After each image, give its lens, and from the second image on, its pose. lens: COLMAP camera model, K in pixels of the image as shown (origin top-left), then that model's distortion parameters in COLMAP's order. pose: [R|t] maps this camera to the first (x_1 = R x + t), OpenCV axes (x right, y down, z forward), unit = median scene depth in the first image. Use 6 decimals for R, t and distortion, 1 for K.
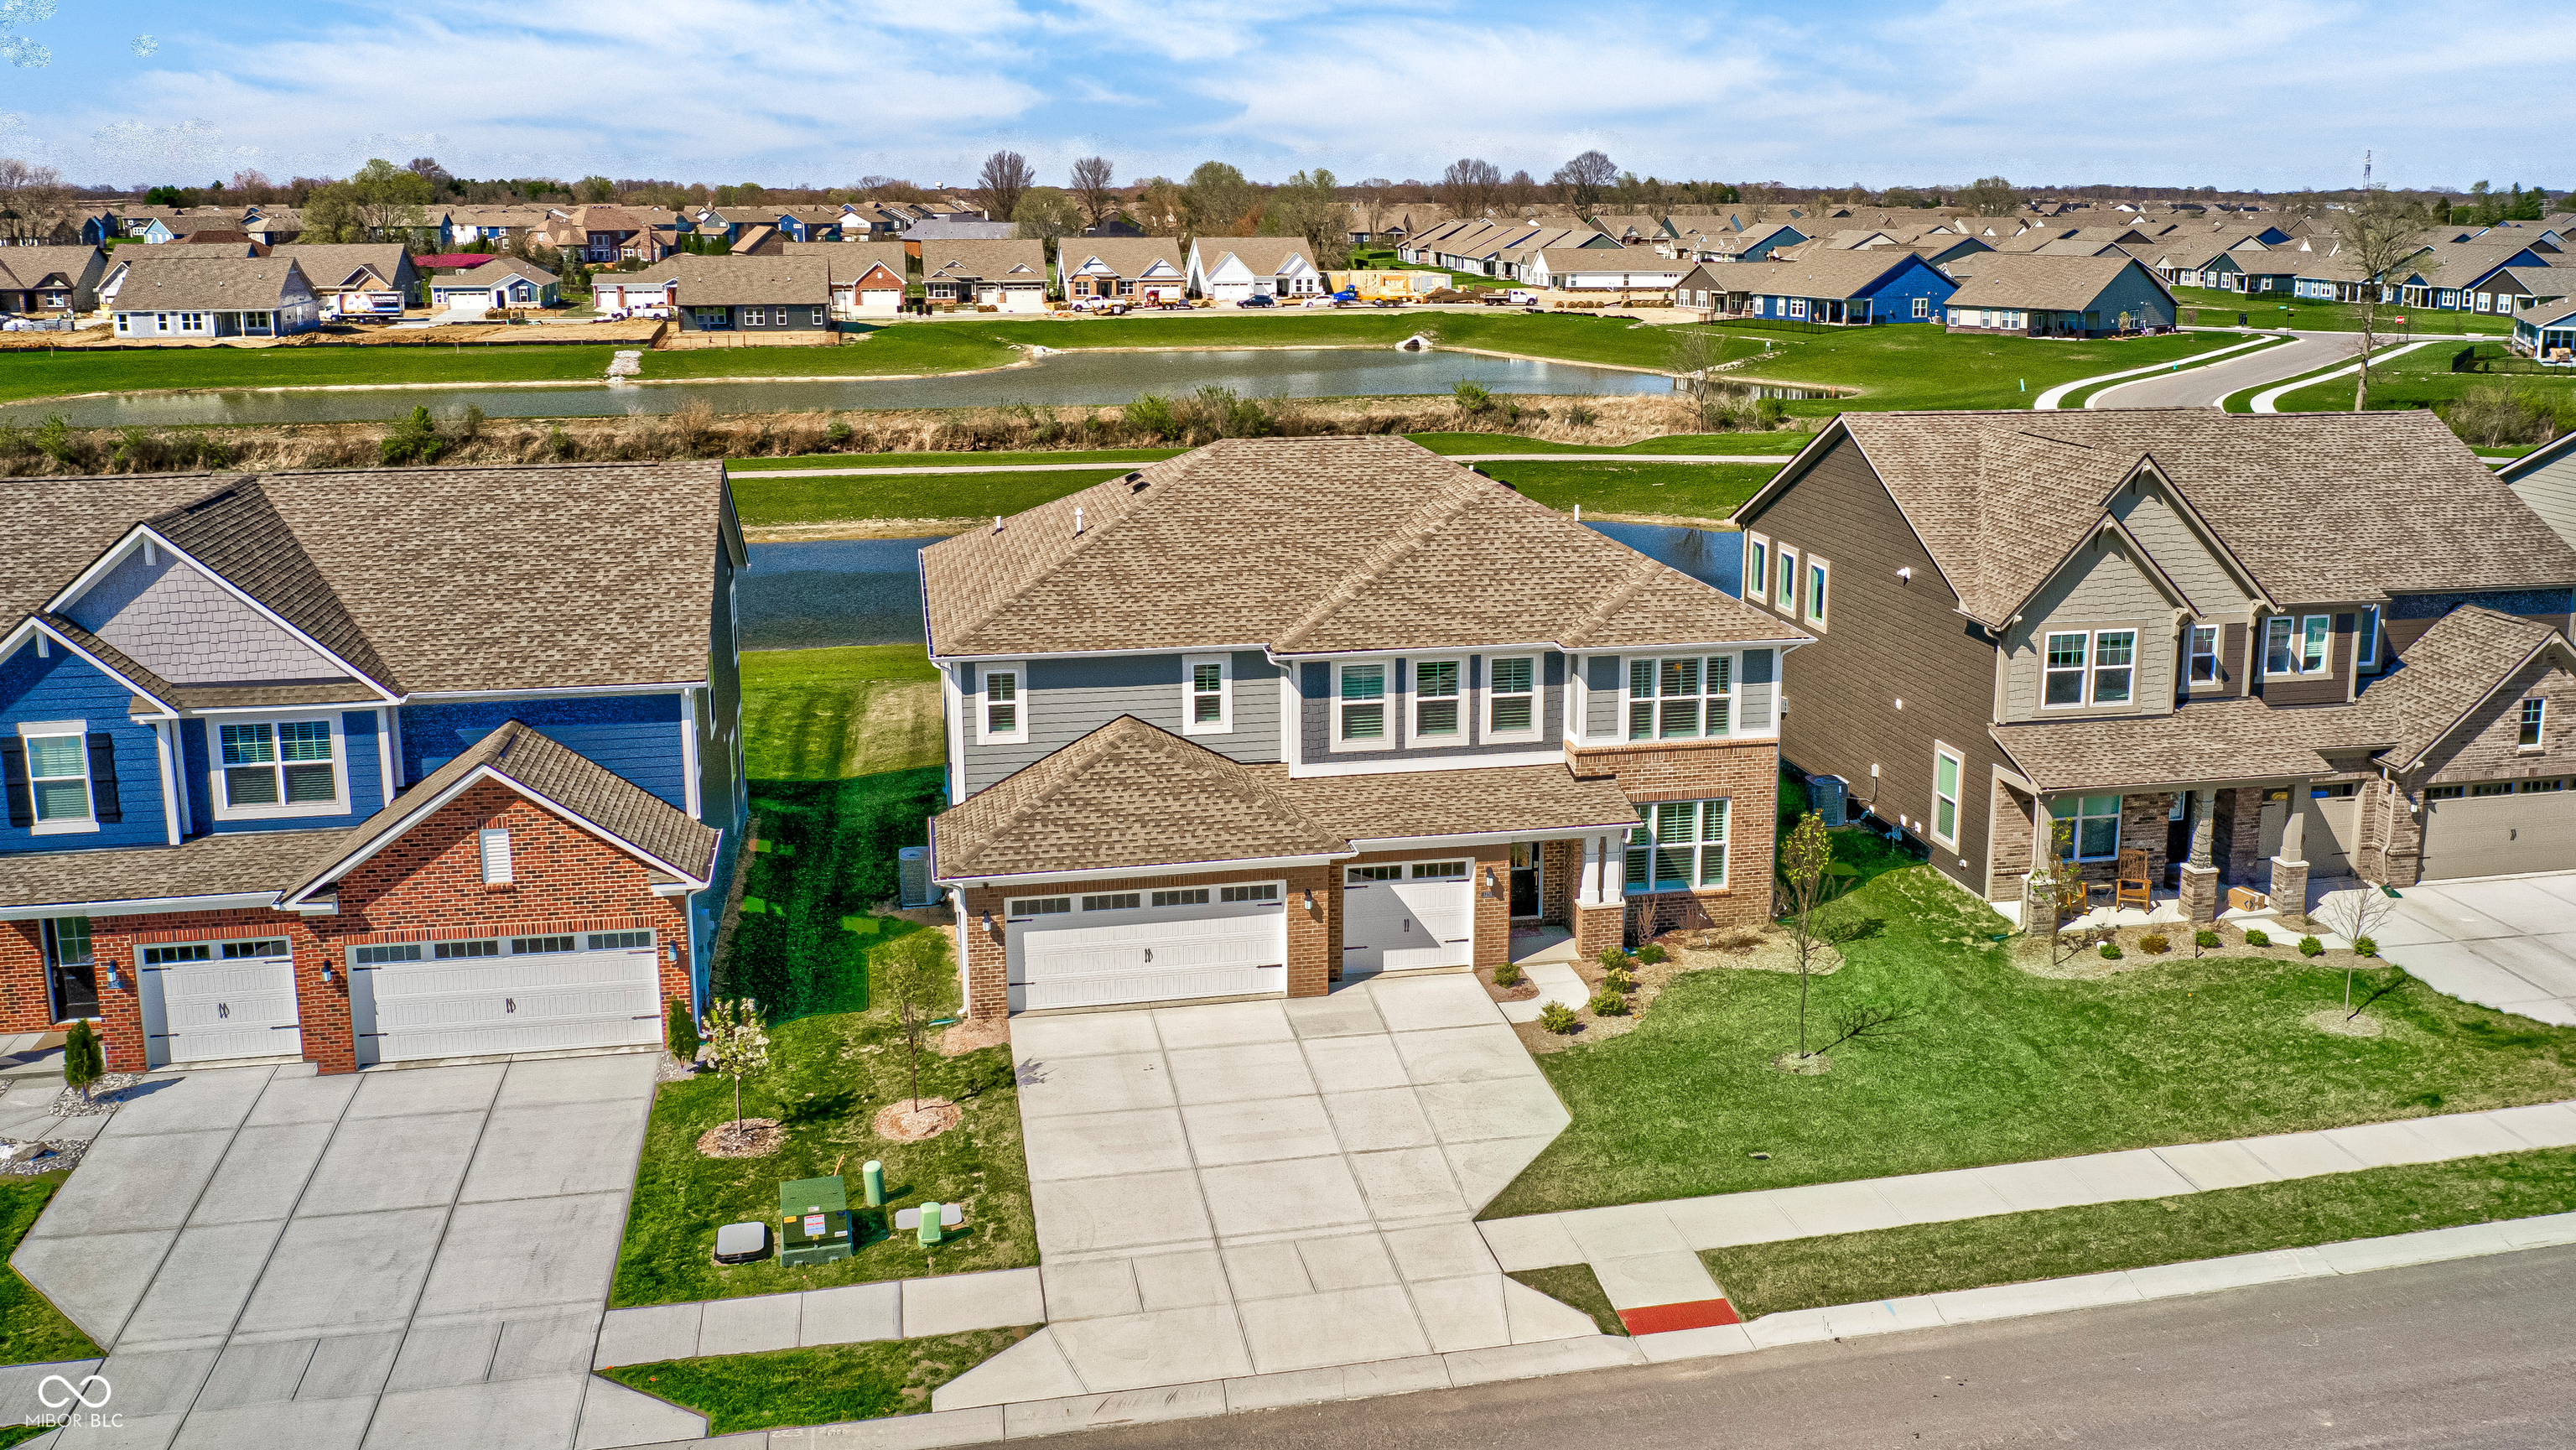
lens RADIAL K [[2136.7, 0, 1367.3], [0, 2136.7, 630.5], [0, 0, 1]] dist [-0.032176, -0.004536]
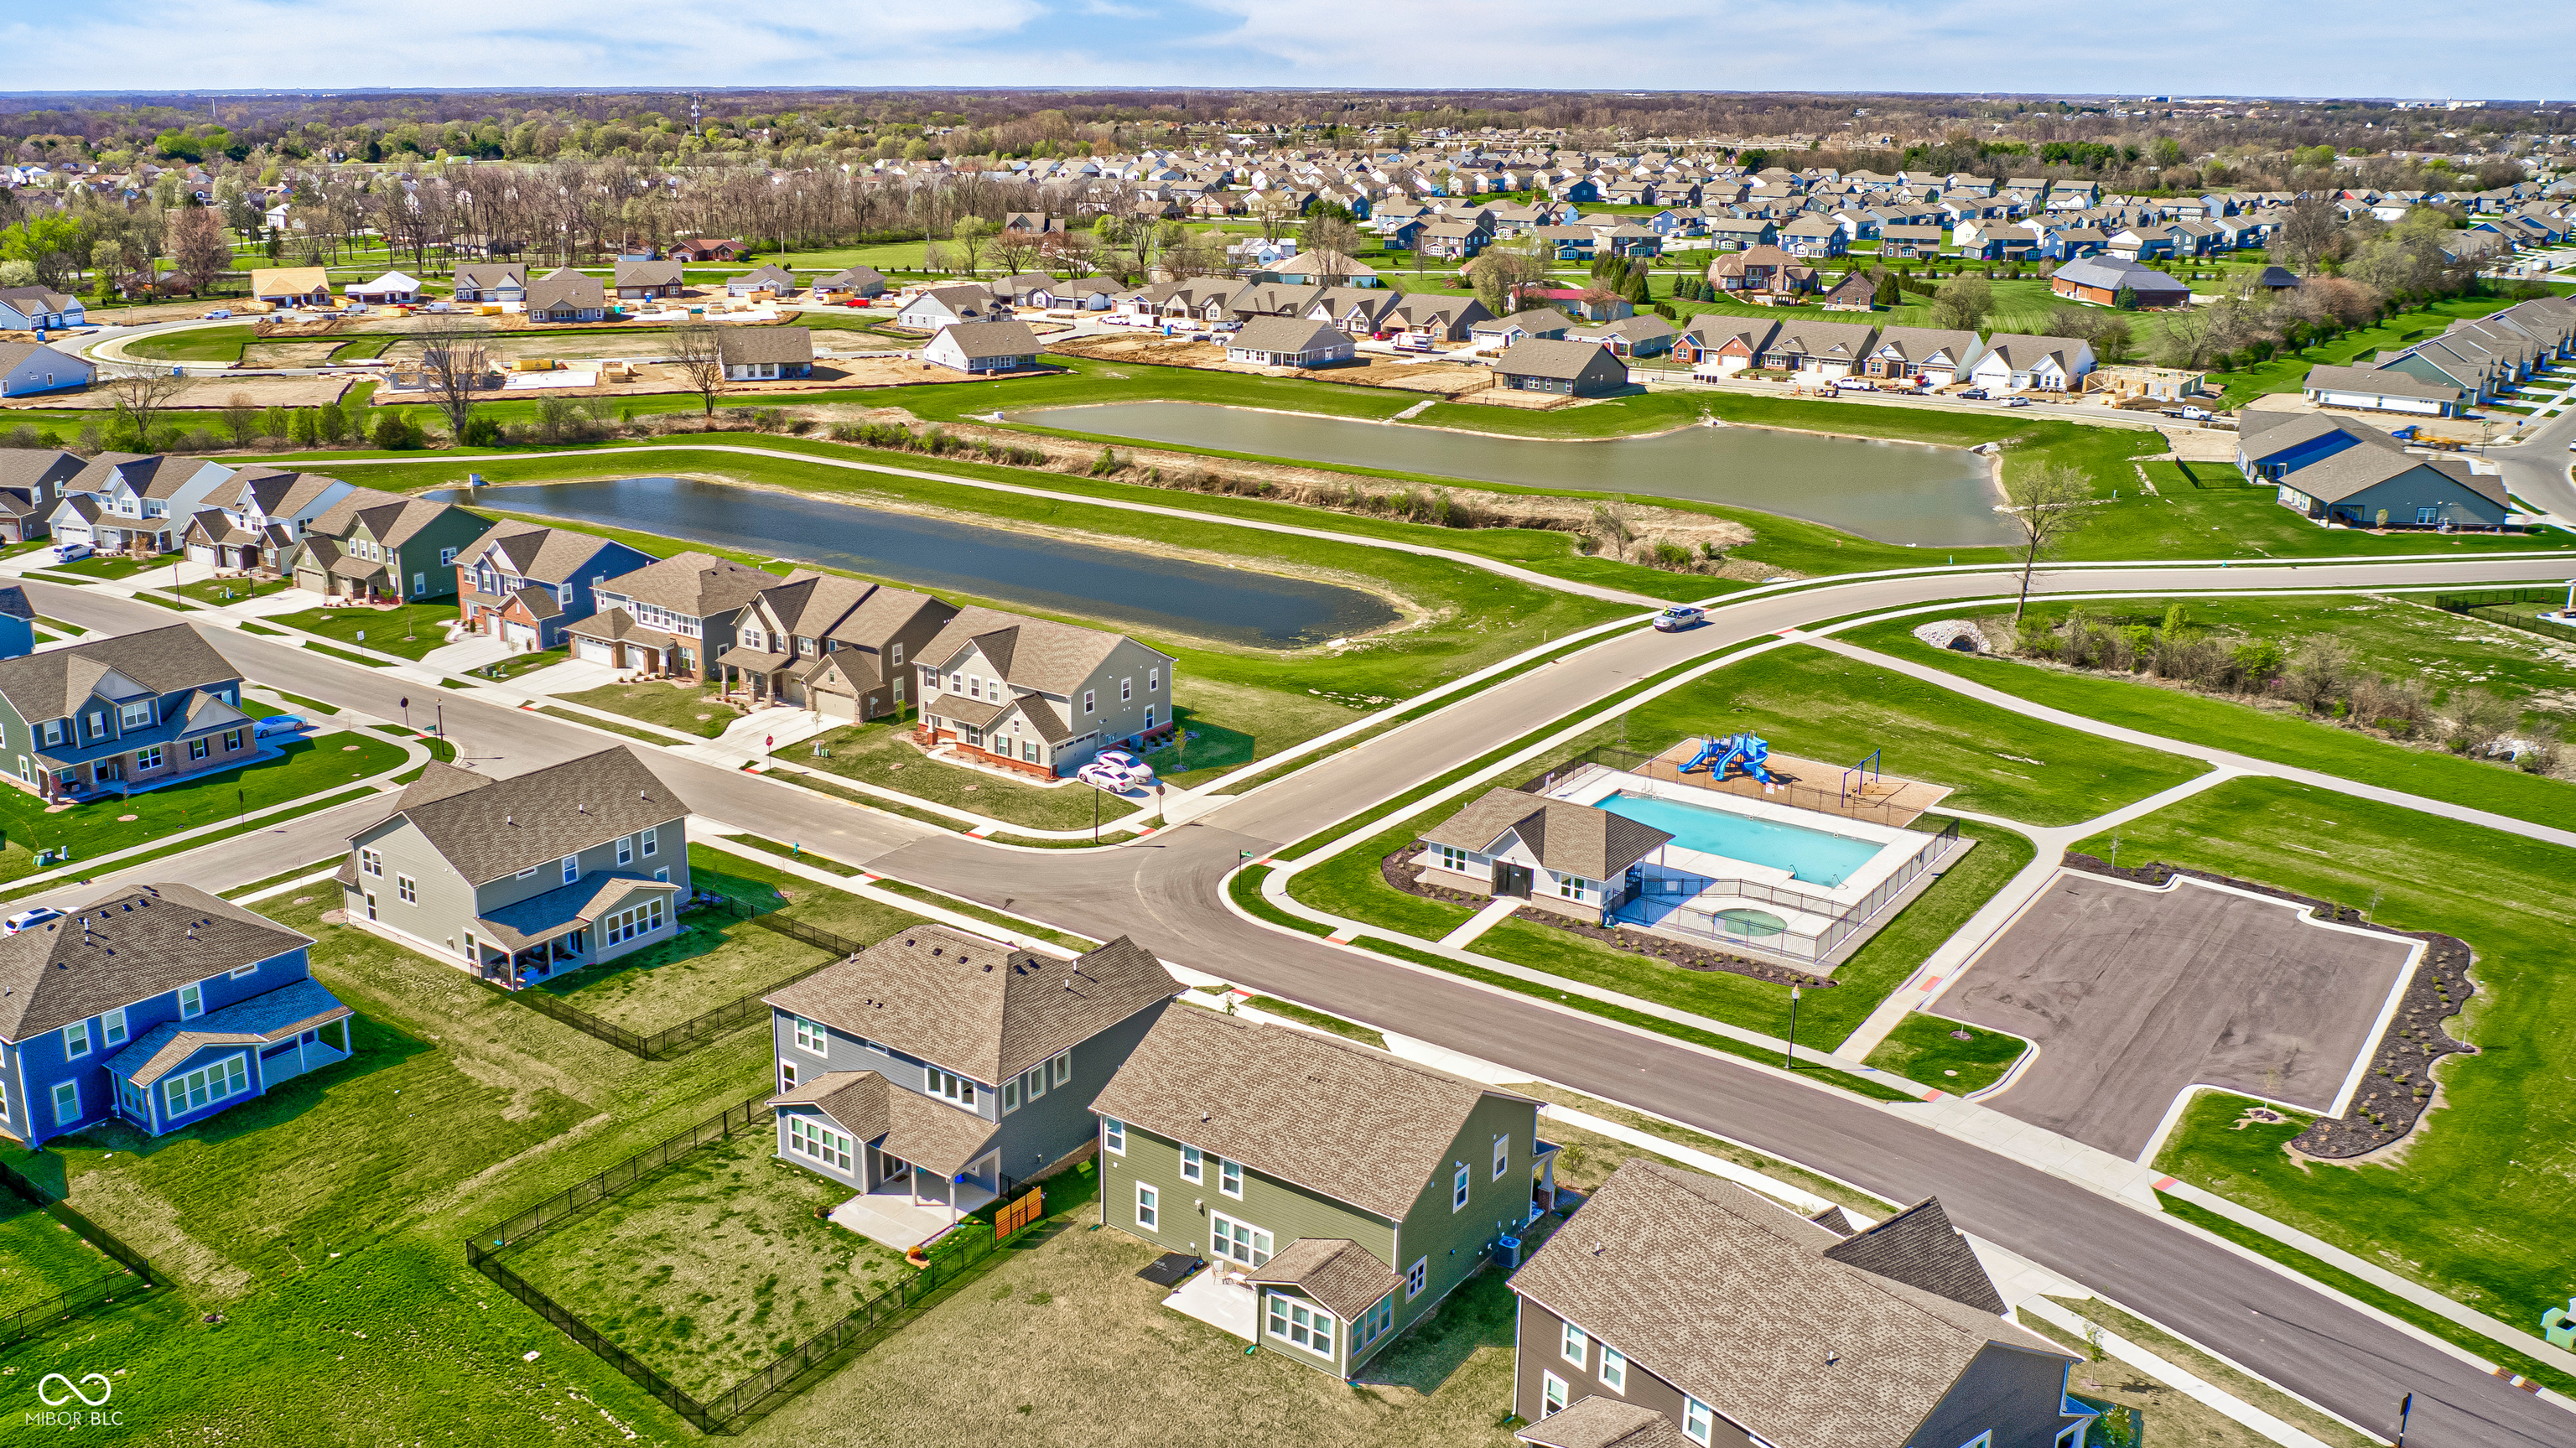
lens RADIAL K [[2136.4, 0, 1367.3], [0, 2136.4, 629.5], [0, 0, 1]] dist [-0.032176, -0.004536]
pose [[0.696833, 0.186862, -0.692464, 4.308918], [-0.155595, 0.981858, 0.108378, -0.679277], [0.700153, 0.032222, 0.713265, -1.222106]]
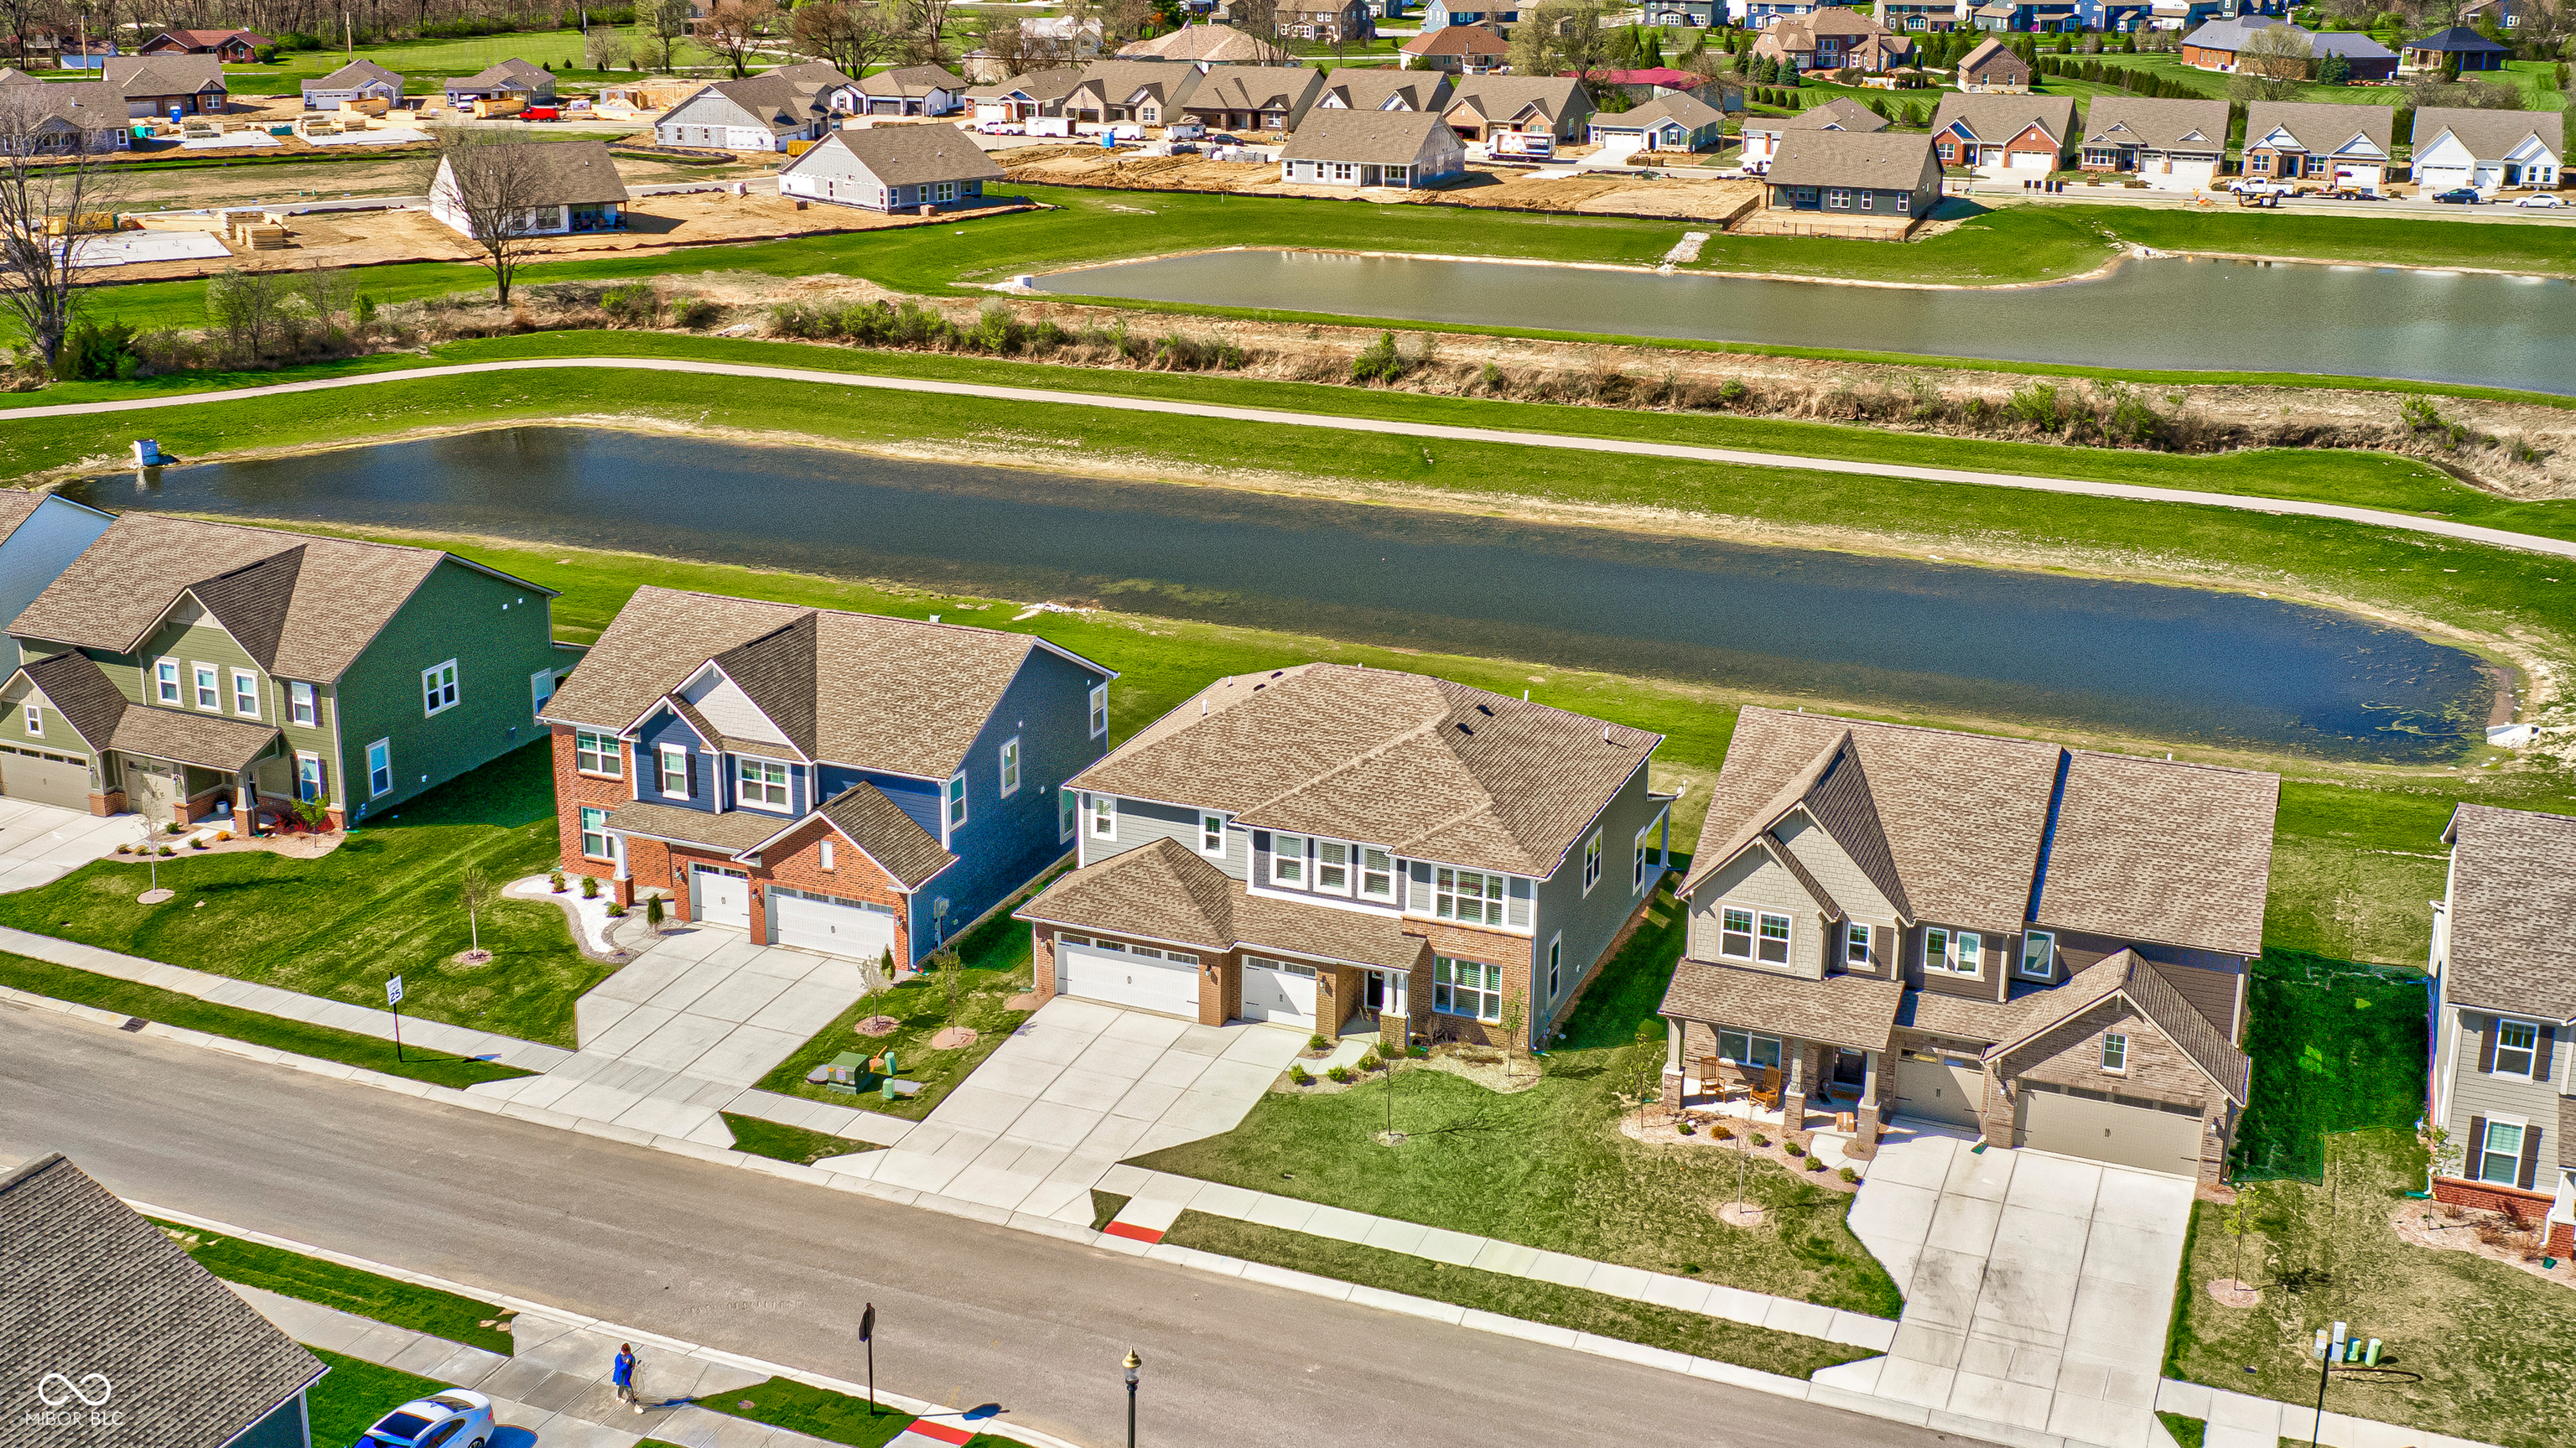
lens RADIAL K [[2545.7, 0, 1381.6], [0, 2545.7, 559.2], [0, 0, 1]] dist [-0.028085, -0.007284]
pose [[0.833877, 0.149506, -0.531316, 1.041072], [-0.118264, 0.988656, 0.092587, -0.375768], [0.539131, -0.014371, 0.842099, -0.592201]]
